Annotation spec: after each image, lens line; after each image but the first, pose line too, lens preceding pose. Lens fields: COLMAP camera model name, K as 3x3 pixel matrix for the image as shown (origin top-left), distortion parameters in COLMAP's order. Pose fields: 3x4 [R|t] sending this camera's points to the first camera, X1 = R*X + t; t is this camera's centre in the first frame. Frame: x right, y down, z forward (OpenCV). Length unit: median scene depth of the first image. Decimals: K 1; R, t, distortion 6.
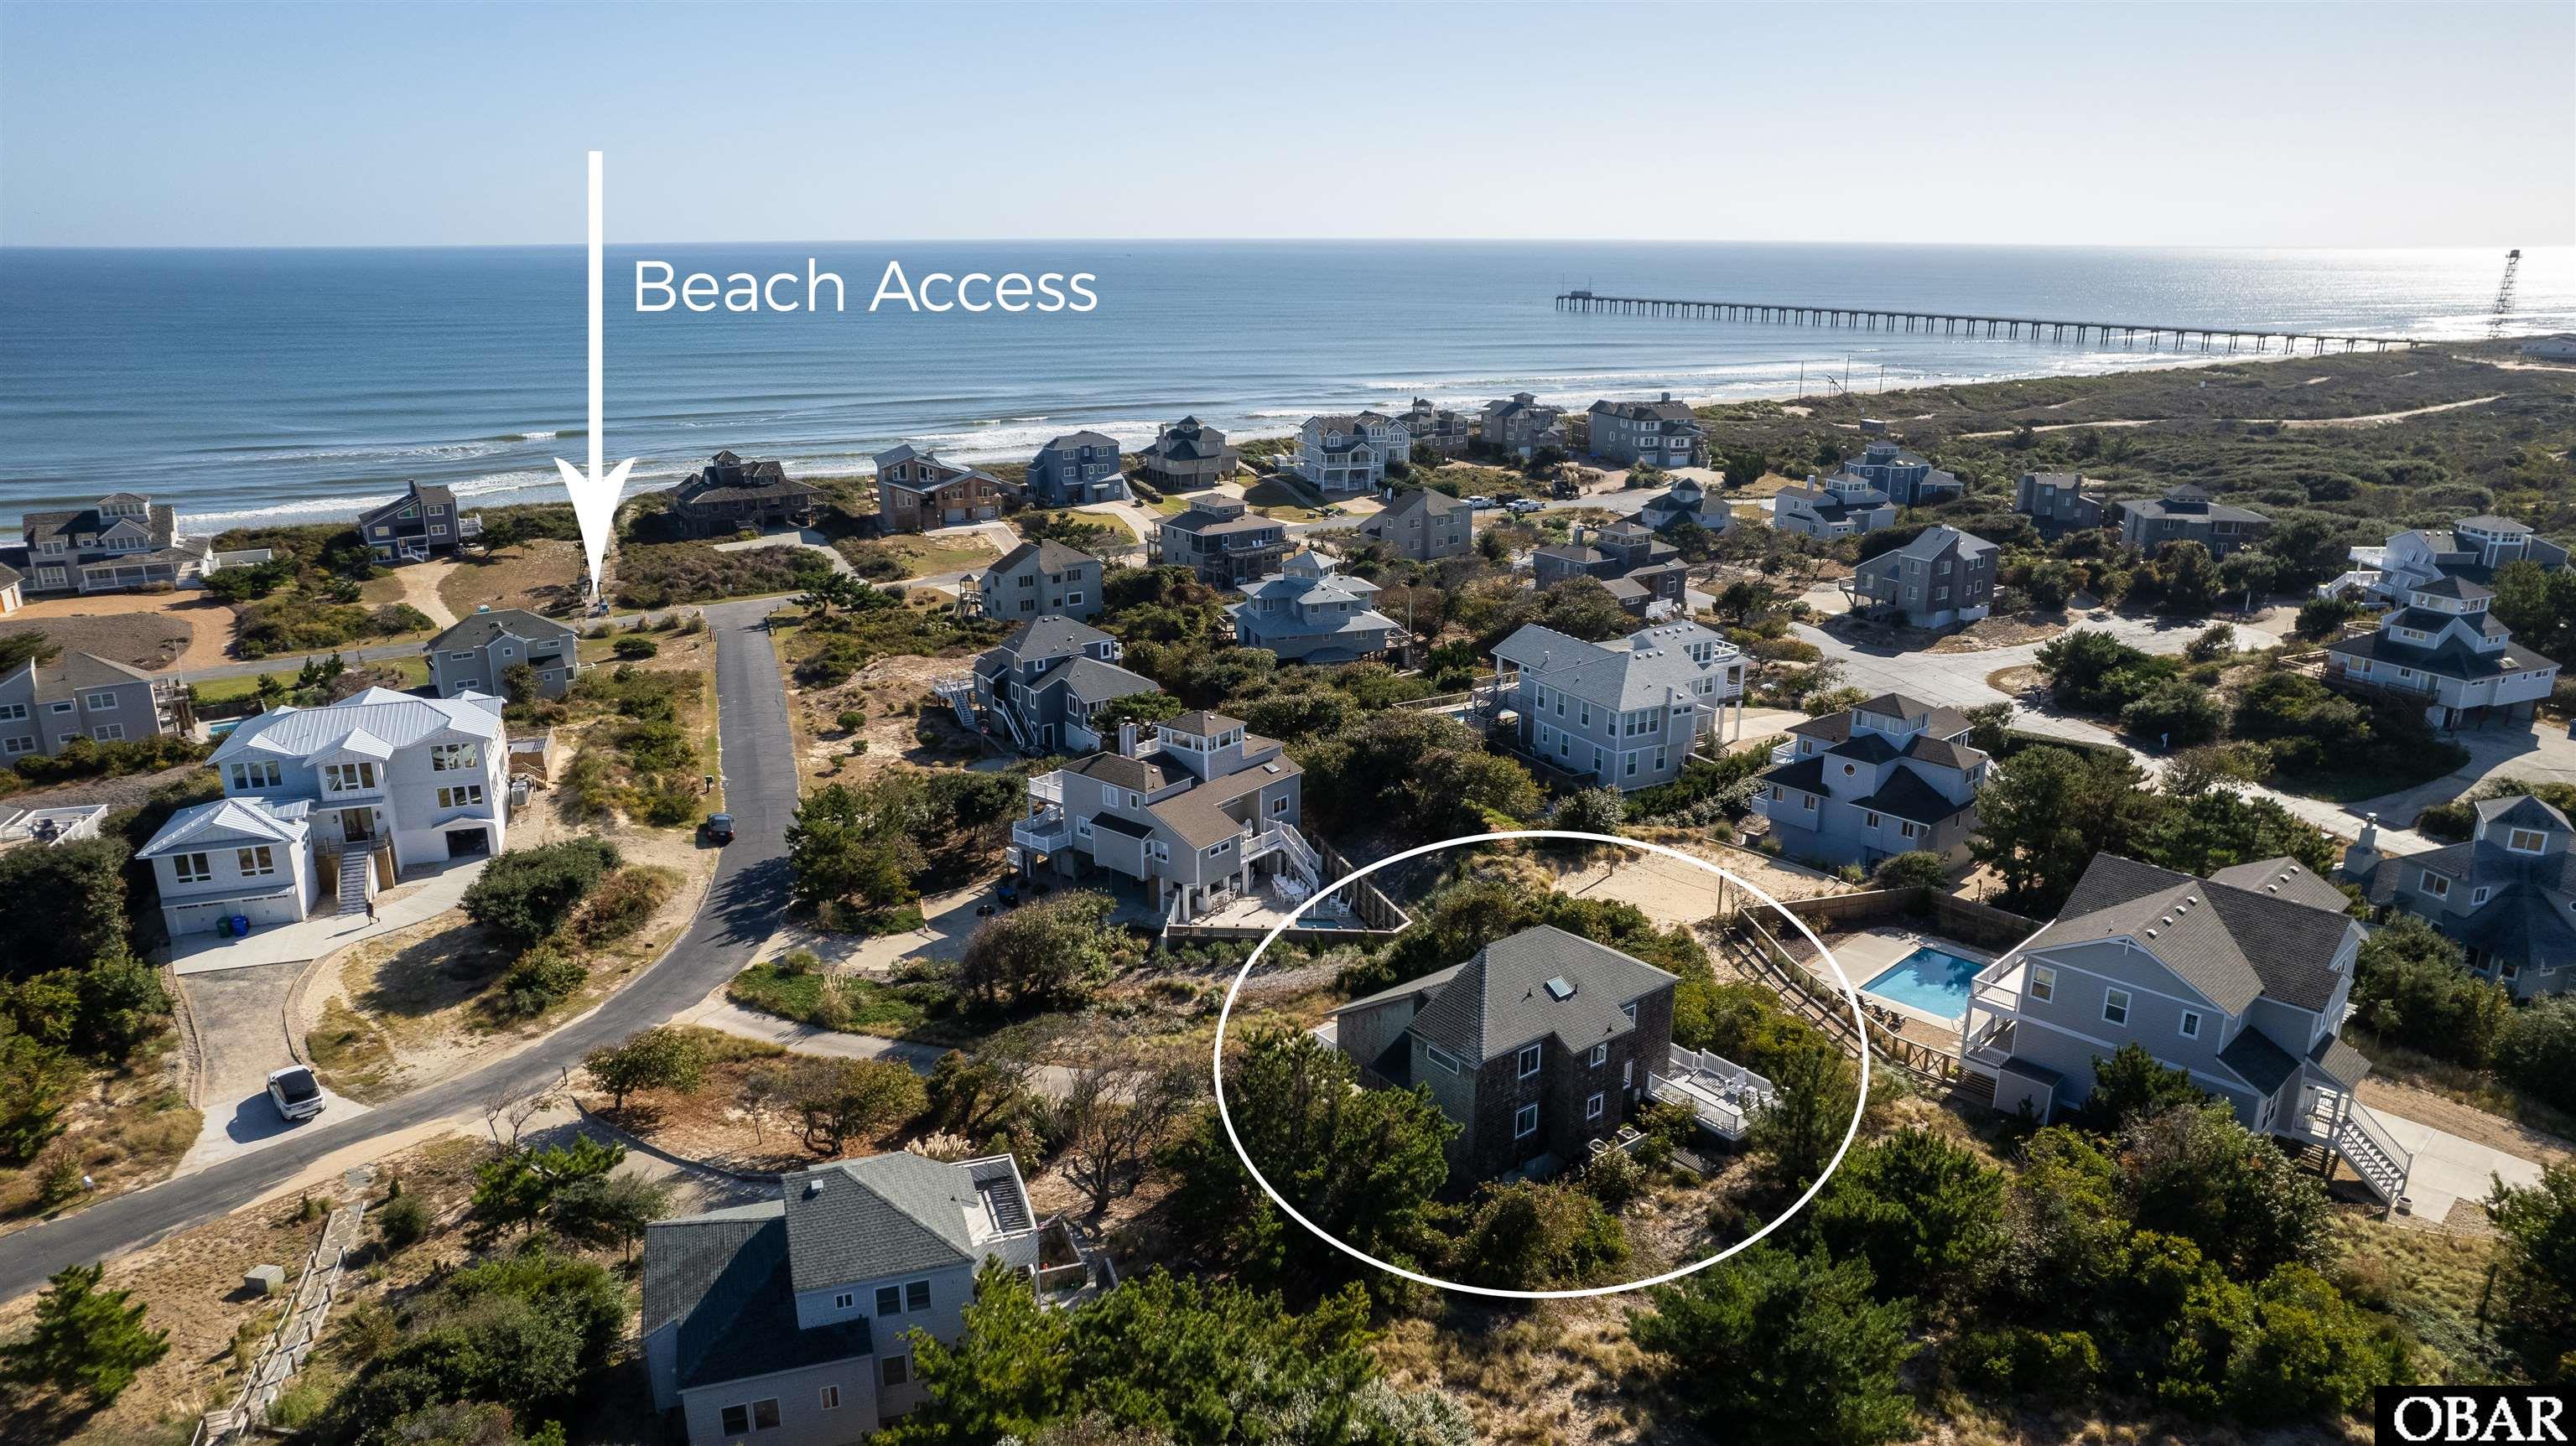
lens RADIAL K [[1652.6, 0, 1288.0], [0, 1652.6, 723.0], [0, 0, 1]] dist [-0.074432, 0.068894]
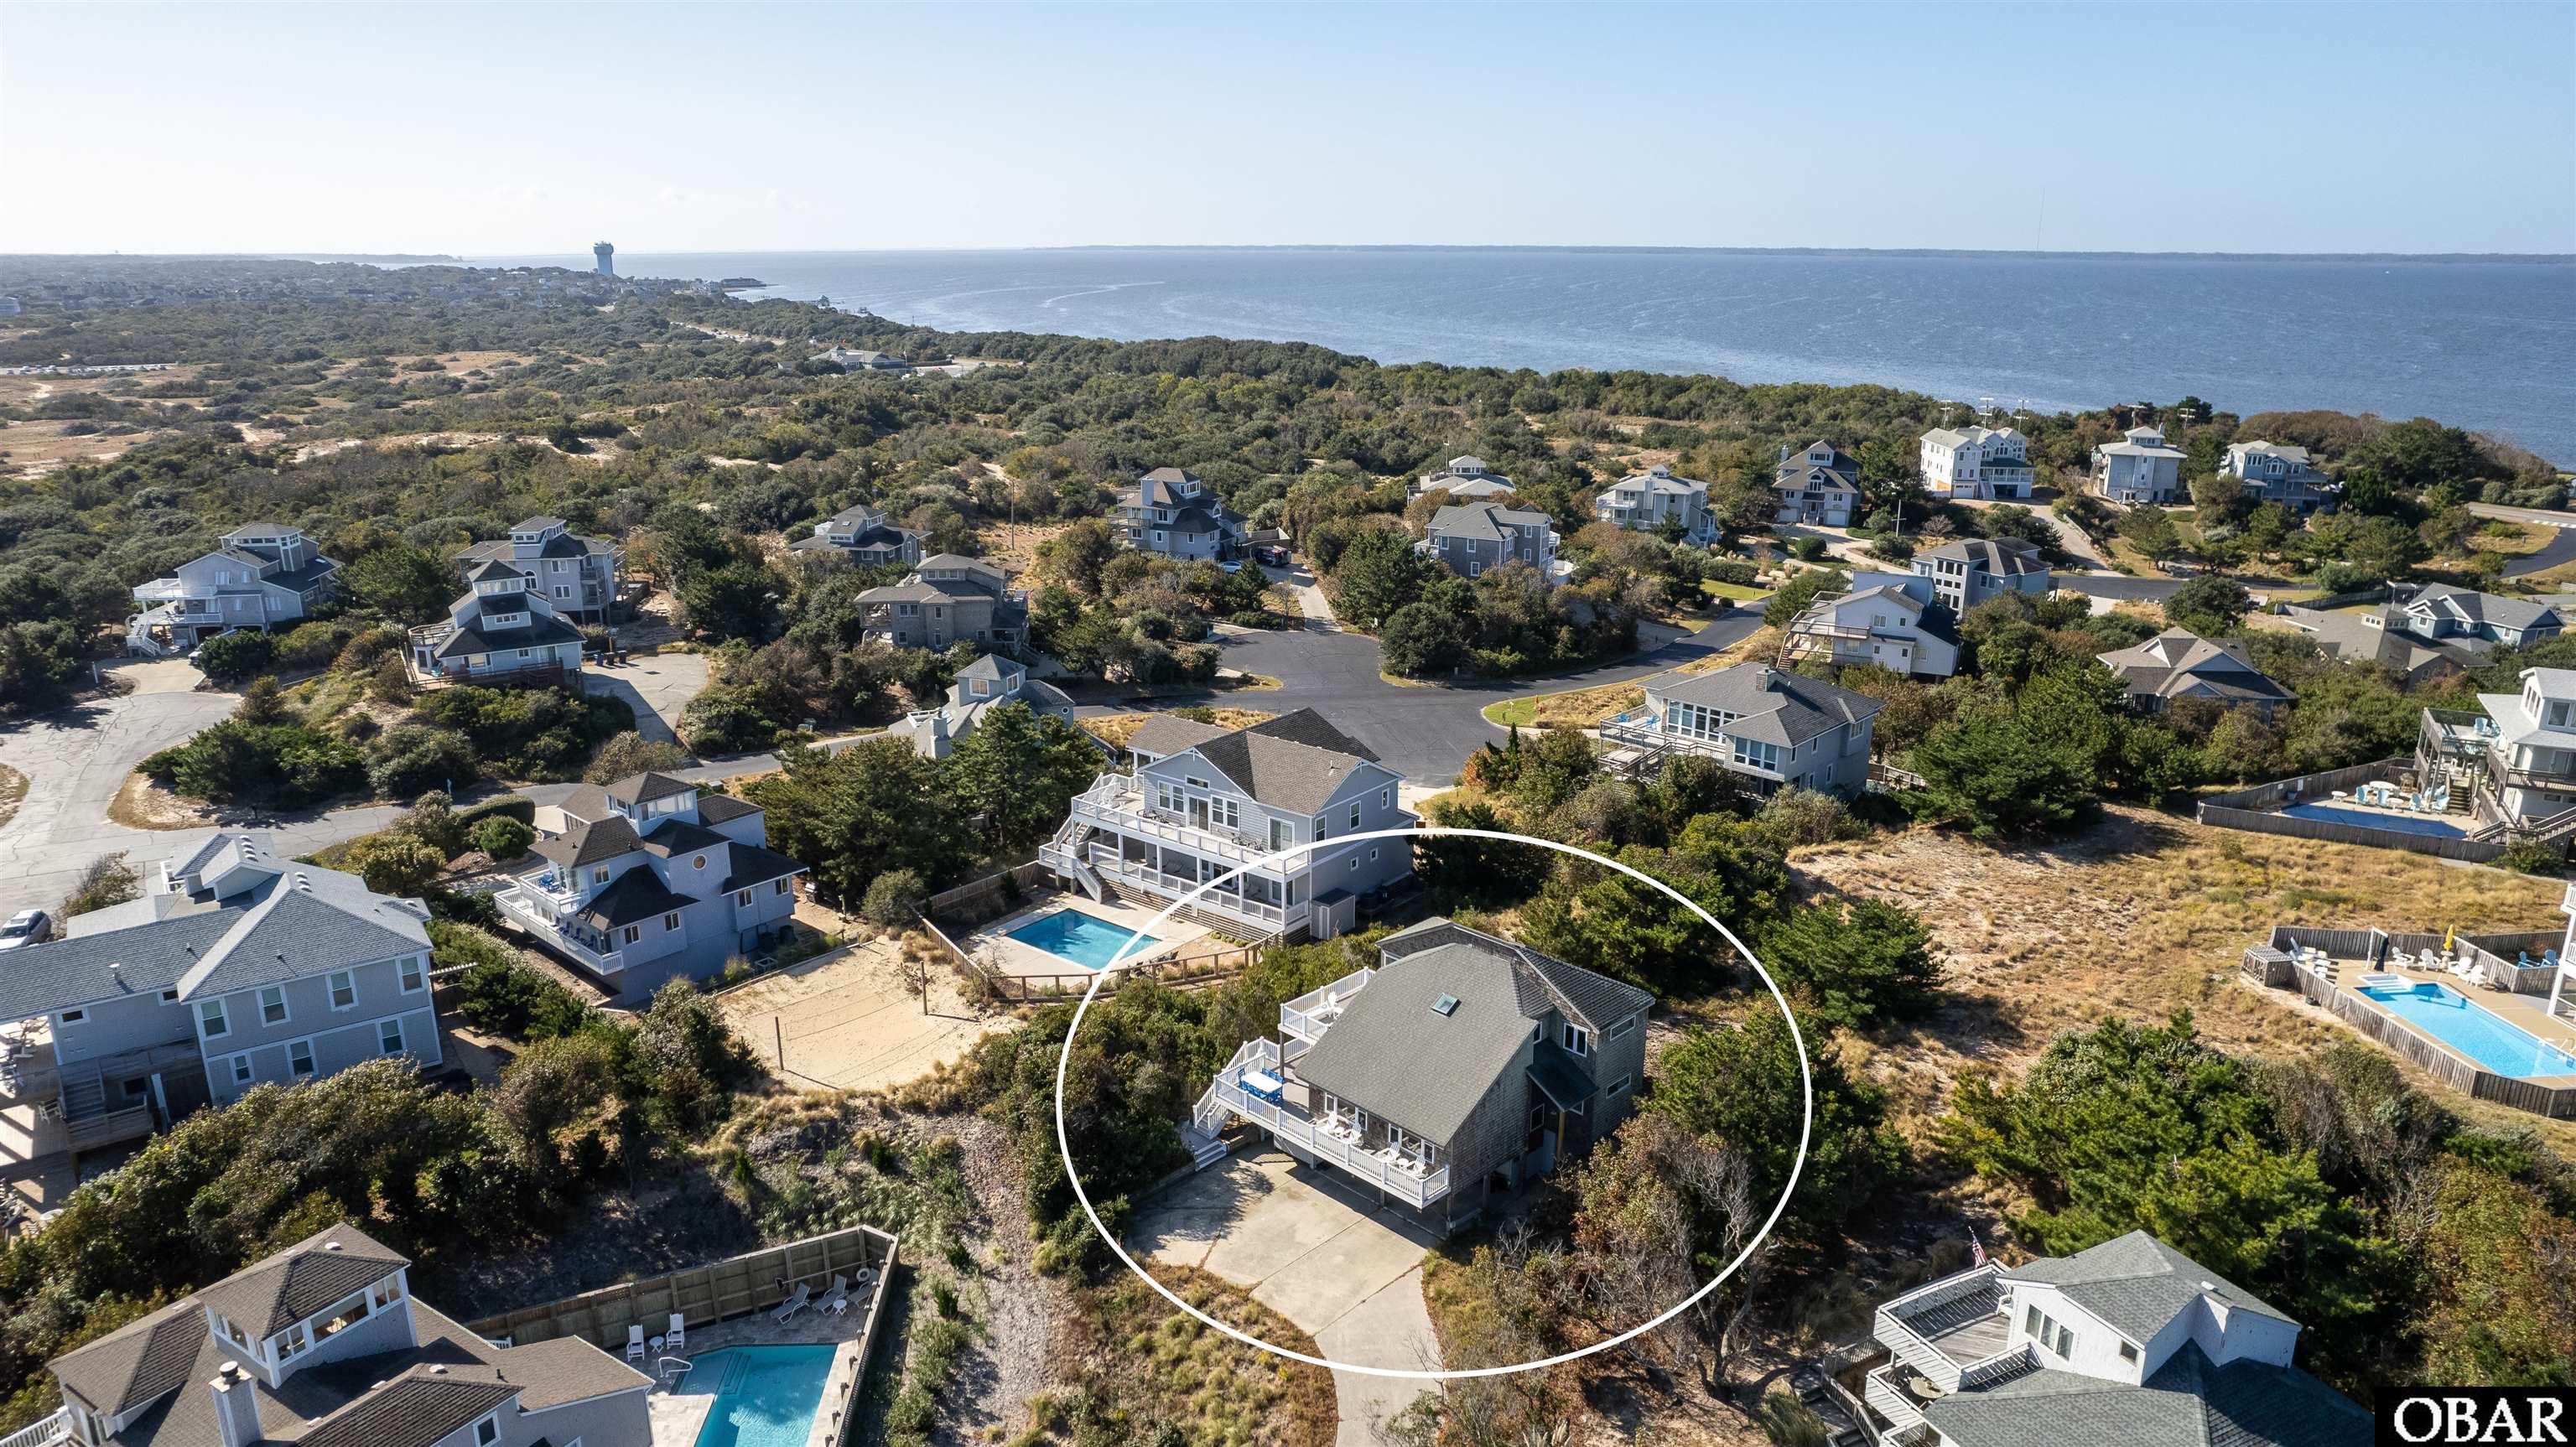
lens RADIAL K [[1652.7, 0, 1288.0], [0, 1652.7, 723.5], [0, 0, 1]] dist [-0.074432, 0.068894]
pose [[-0.108414, -0.281768, 0.953338, -0.309164], [0.287129, 0.909242, 0.301388, -0.130651], [-0.951737, 0.306406, -0.017671, 0.433010]]
